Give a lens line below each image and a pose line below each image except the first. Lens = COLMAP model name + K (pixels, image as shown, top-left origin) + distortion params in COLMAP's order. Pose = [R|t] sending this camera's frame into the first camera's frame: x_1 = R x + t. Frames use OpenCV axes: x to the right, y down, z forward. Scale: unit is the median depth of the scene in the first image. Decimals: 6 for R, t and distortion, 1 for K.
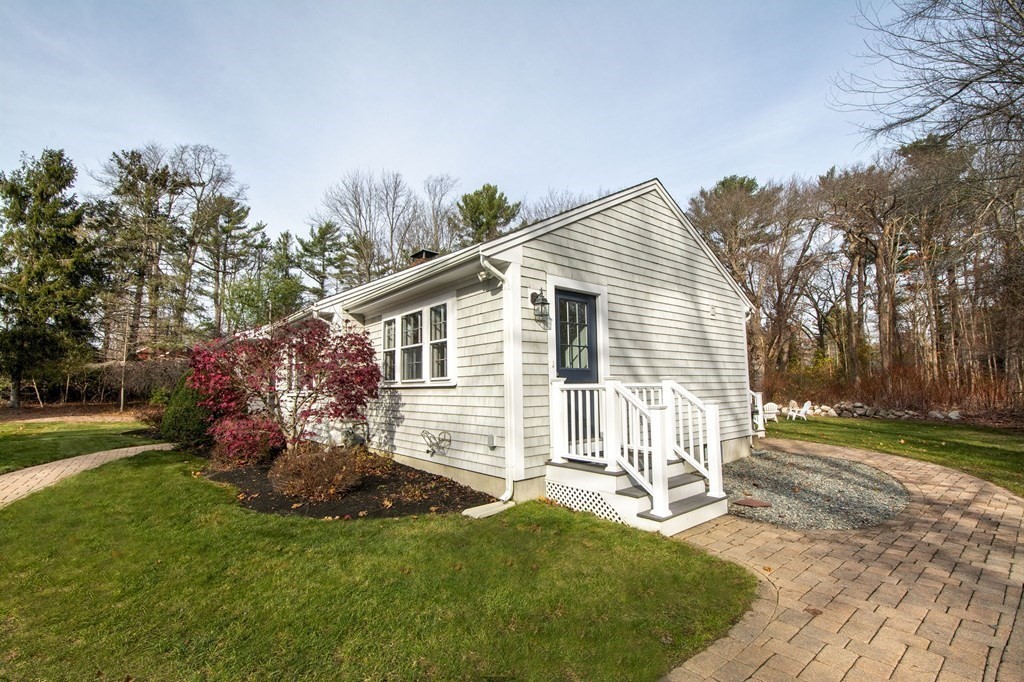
lens RADIAL K [[451.9, 0, 518.2], [0, 451.9, 344.4], [0, 0, 1]] dist [0.006564, -0.006807]
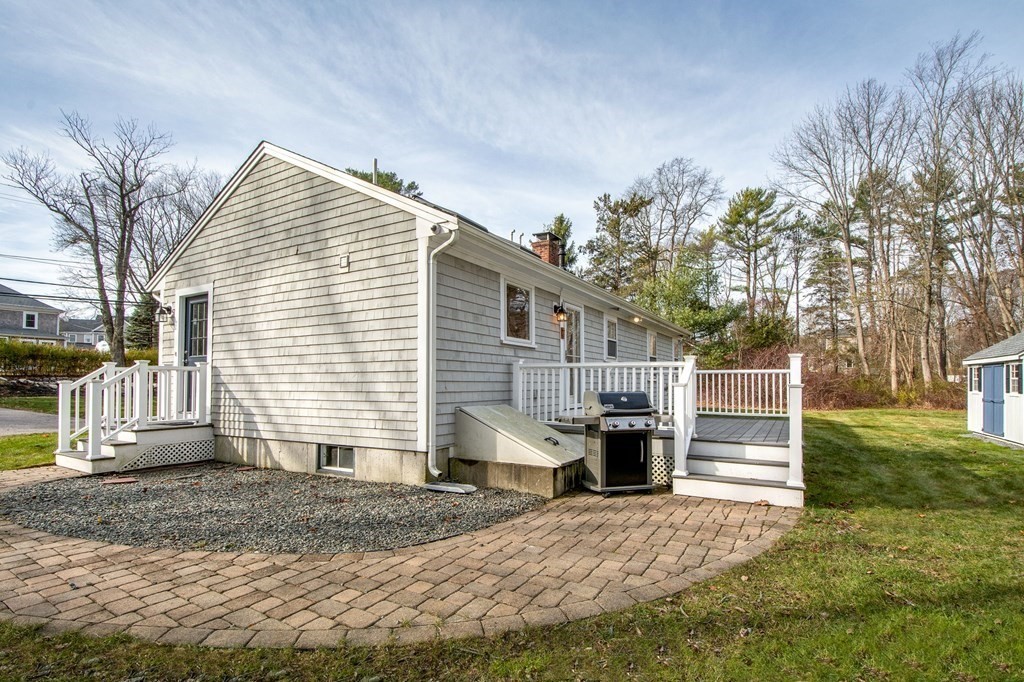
lens RADIAL K [[451.9, 0, 482.6], [0, 451.9, 368.2], [0, 0, 1]] dist [0.006564, -0.006807]
pose [[0.356505, -0.016589, -0.934146, 1.138409], [0.083157, 0.996438, 0.014040, 0.097077], [0.930585, -0.082686, 0.356614, 0.916814]]
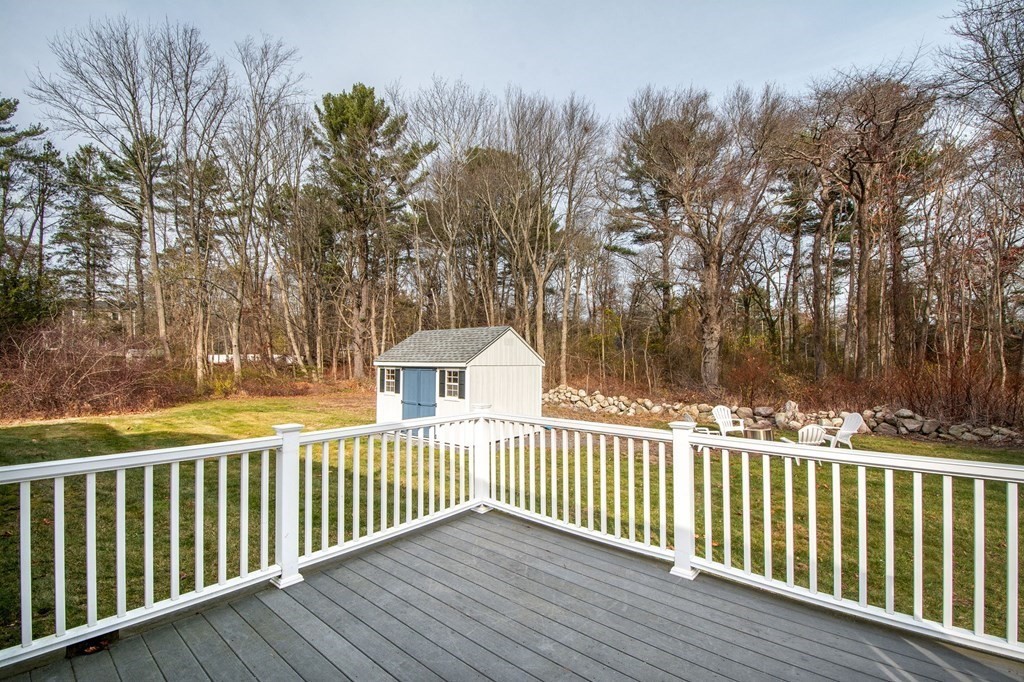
lens RADIAL K [[494.0, 0, 534.0], [0, 494.0, 348.3], [0, 0, 1]] dist [0.004851, -0.001618]
pose [[0.978431, 0.014792, 0.206045, 0.412606], [-0.028489, 0.997565, 0.063666, 0.064052], [-0.204602, -0.068163, 0.976469, 1.301090]]
